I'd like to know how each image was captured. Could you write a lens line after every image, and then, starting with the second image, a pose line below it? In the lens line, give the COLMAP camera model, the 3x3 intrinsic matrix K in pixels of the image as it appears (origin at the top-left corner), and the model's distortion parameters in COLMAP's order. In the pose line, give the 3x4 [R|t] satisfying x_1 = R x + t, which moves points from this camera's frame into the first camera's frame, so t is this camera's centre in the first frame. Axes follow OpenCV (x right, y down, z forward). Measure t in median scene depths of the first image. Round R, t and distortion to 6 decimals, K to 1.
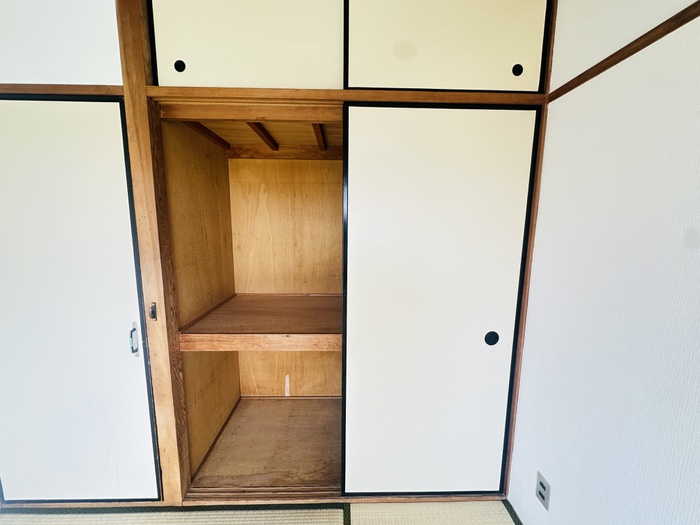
lens RADIAL K [[296.8, 0, 353.0], [0, 296.8, 265.2], [0, 0, 1]] dist [0.003821, 0.000359]
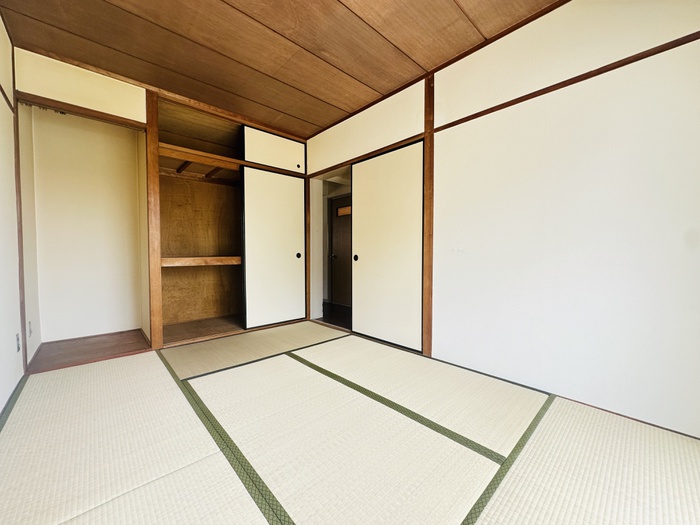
lens RADIAL K [[277.5, 0, 350.7], [0, 277.5, 262.1], [0, 0, 1]] dist [-0.000963, -0.000794]
pose [[0.751313, -0.032903, 0.659125, -0.752534], [0.113746, 0.990266, -0.080221, 0.488856], [-0.650070, 0.135244, 0.747742, -1.068218]]
